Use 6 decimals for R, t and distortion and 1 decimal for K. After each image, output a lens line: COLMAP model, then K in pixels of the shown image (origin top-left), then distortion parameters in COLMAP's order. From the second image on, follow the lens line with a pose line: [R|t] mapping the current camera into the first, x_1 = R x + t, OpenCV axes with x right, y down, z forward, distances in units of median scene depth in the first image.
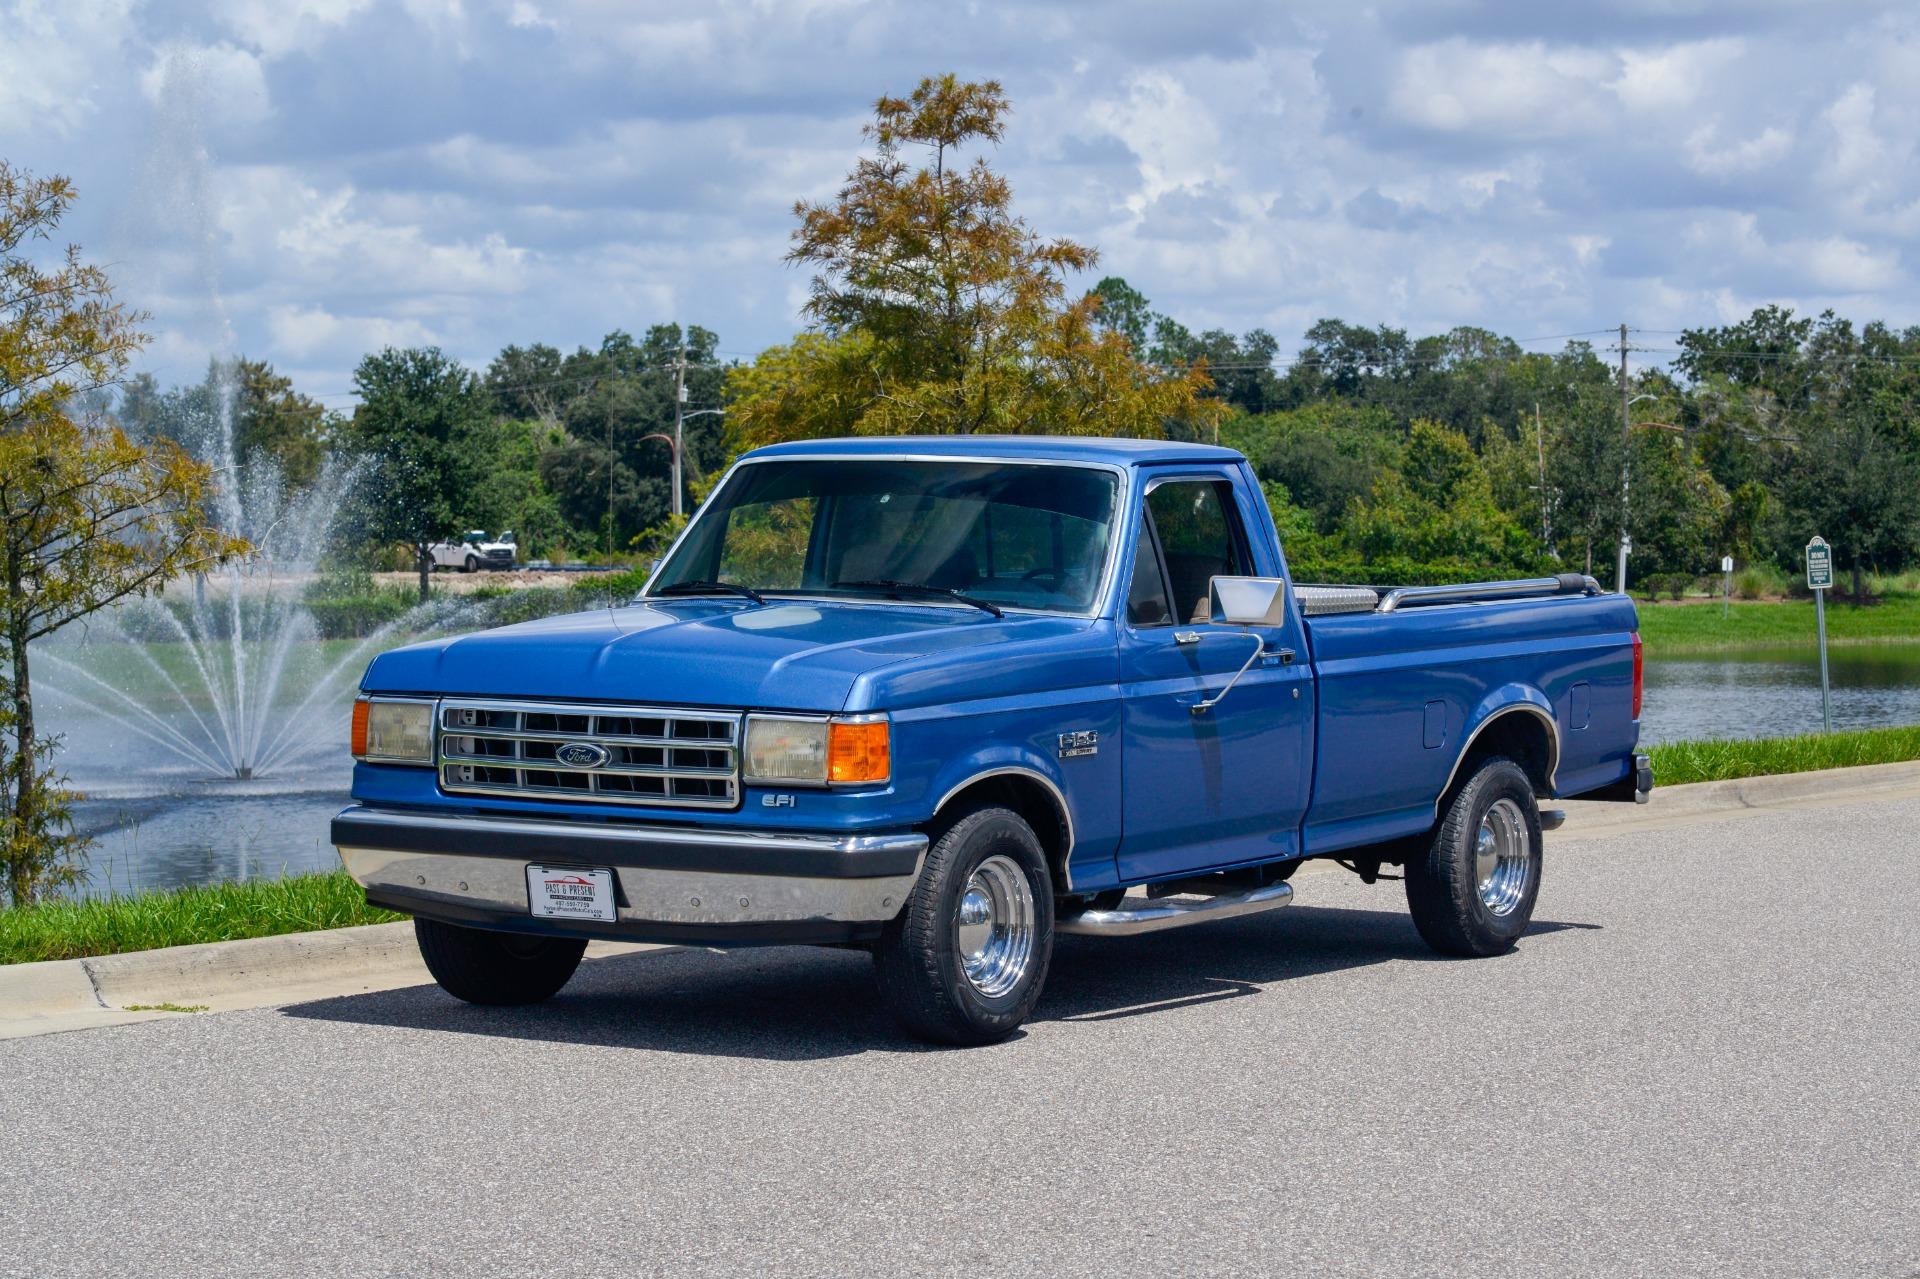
lens RADIAL K [[4678.9, 0, 978.2], [0, 4678.9, 639.9], [0, 0, 1]] dist [0.030332, 0.619360]
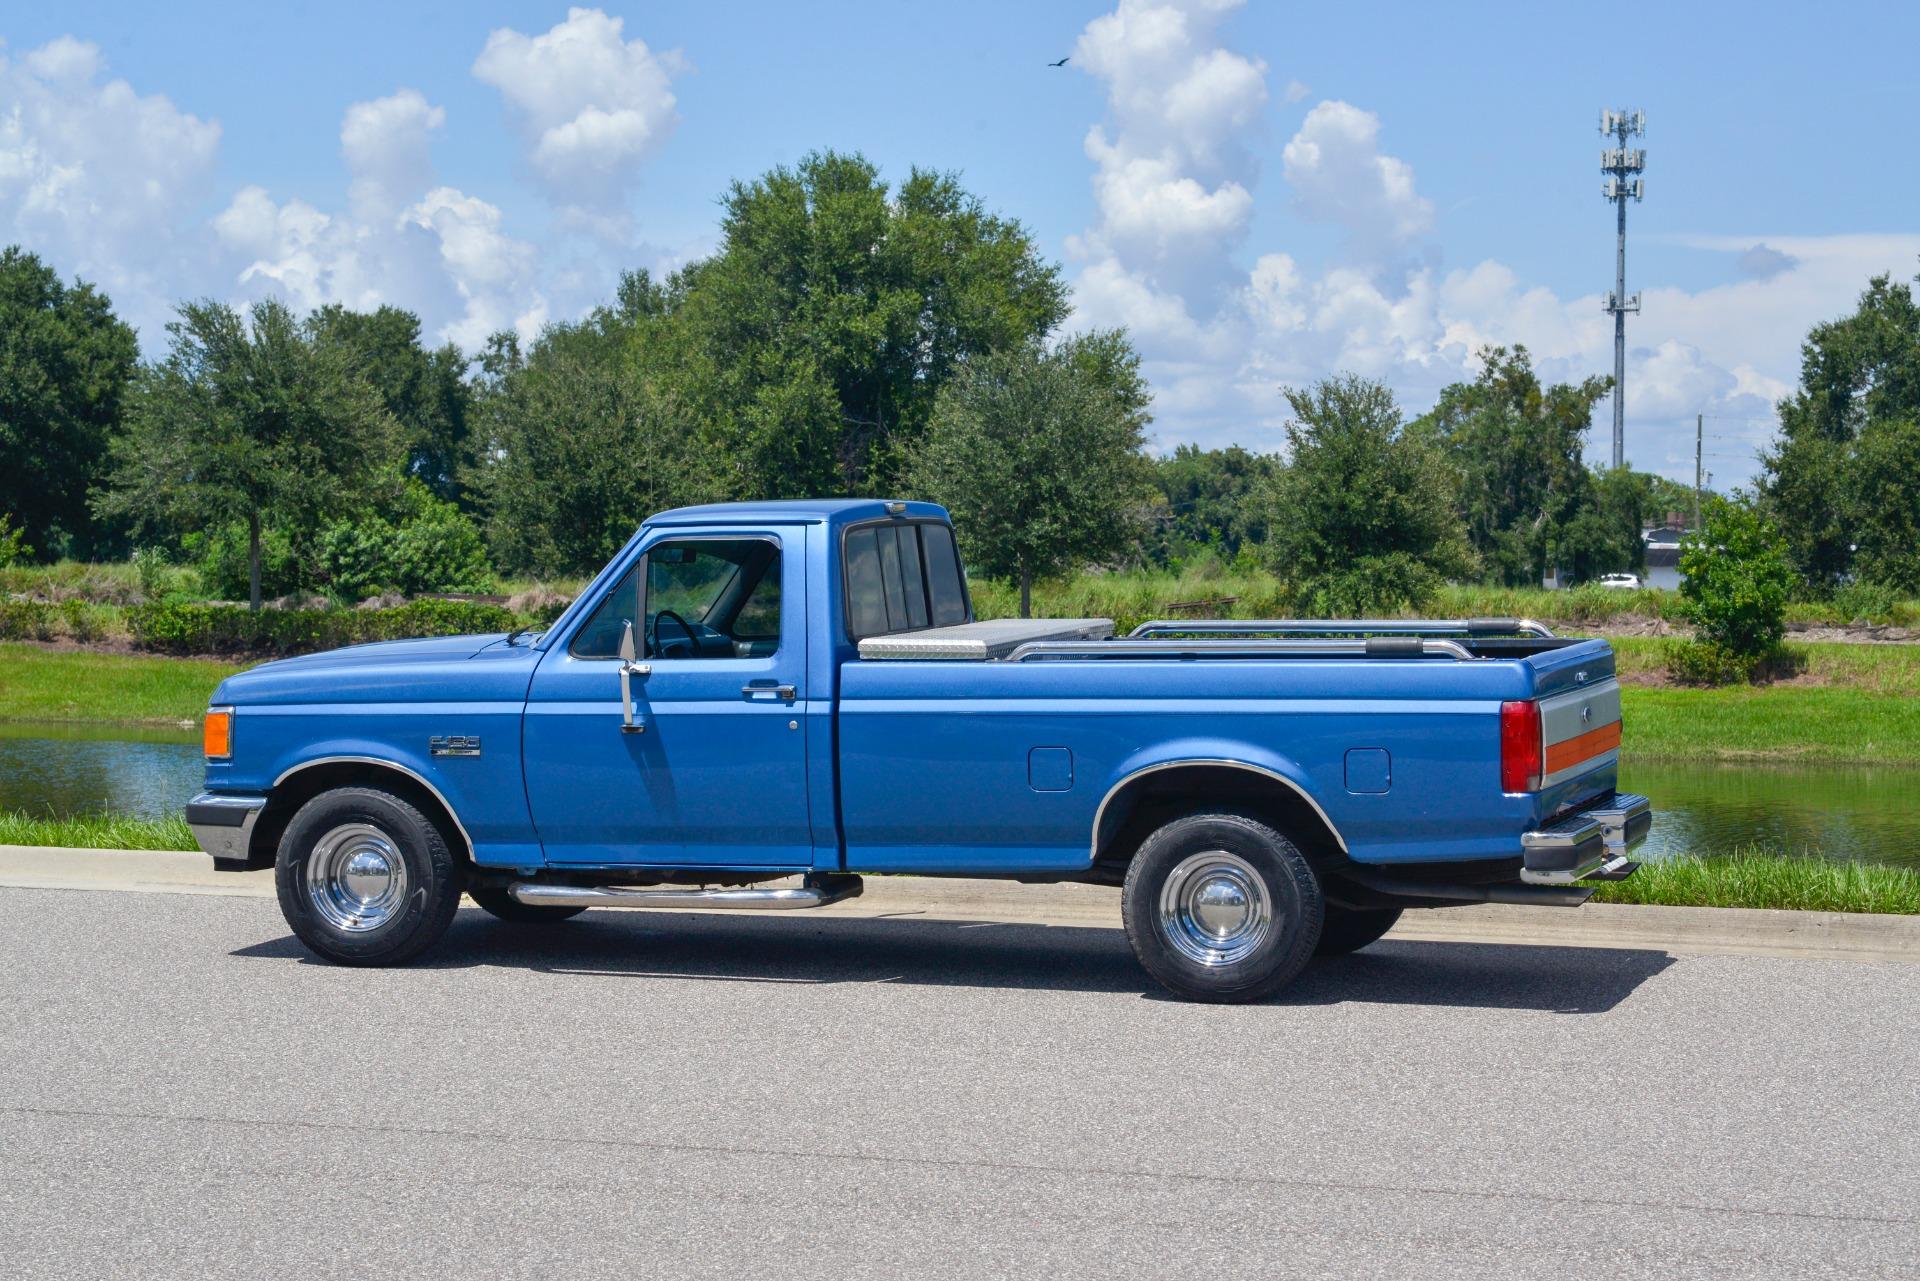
lens RADIAL K [[4552.6, 0, 955.5], [0, 4552.6, 645.9], [0, 0, 1]] dist [0.044231, 0.525699]
pose [[0.261932, 0.033032, -0.964521, 0.737108], [-0.032231, 0.999156, 0.025465, -0.024115], [0.964548, 0.024417, 0.262776, 0.469428]]
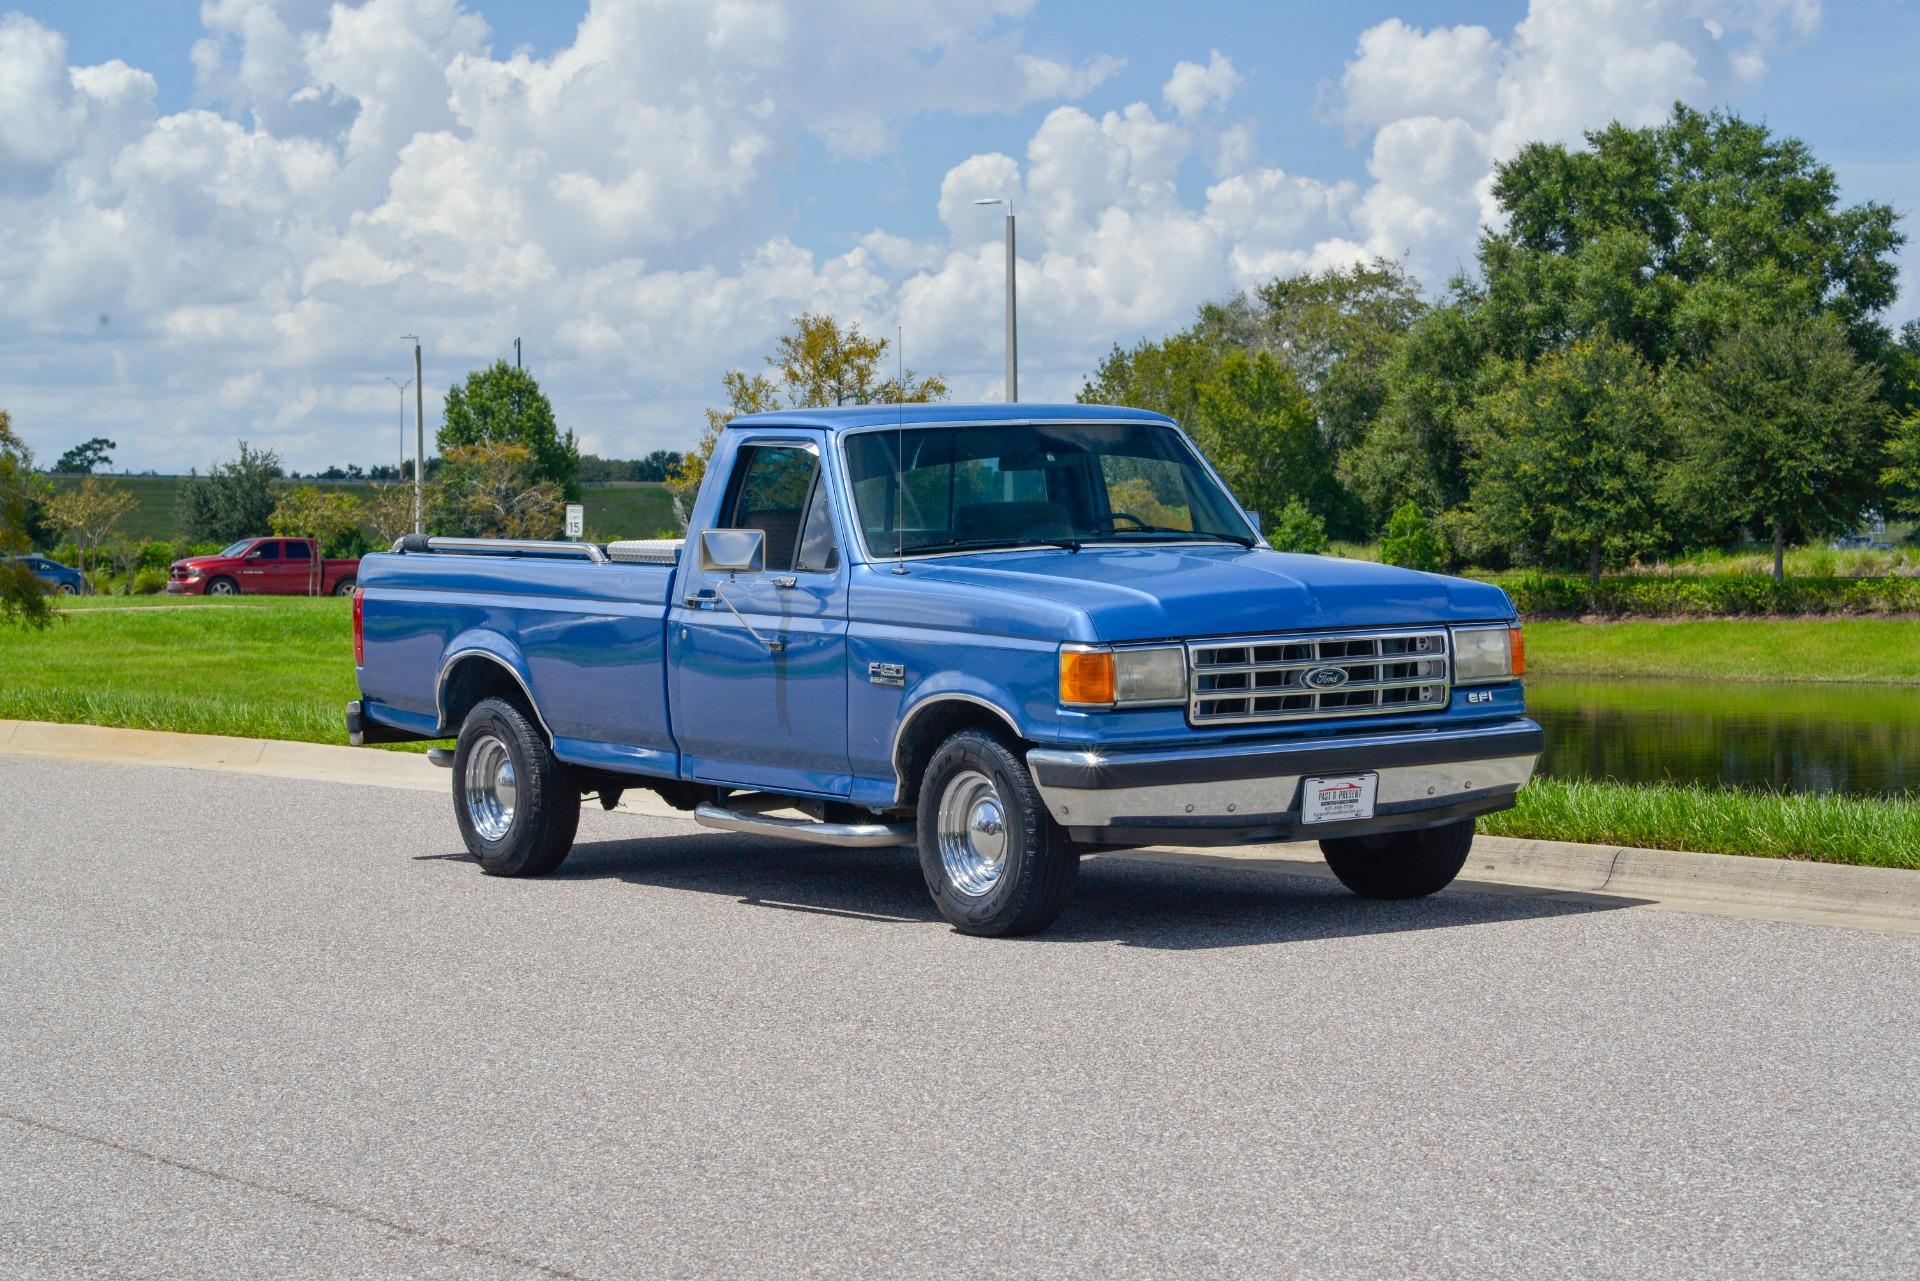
lens RADIAL K [[4552.6, 0, 955.5], [0, 4552.6, 645.9], [0, 0, 1]] dist [0.044231, 0.525699]
pose [[-0.396077, 0.035060, -0.917548, 0.648939], [-0.003593, 0.999204, 0.039731, -0.019065], [0.918210, 0.019033, -0.395636, 0.942919]]
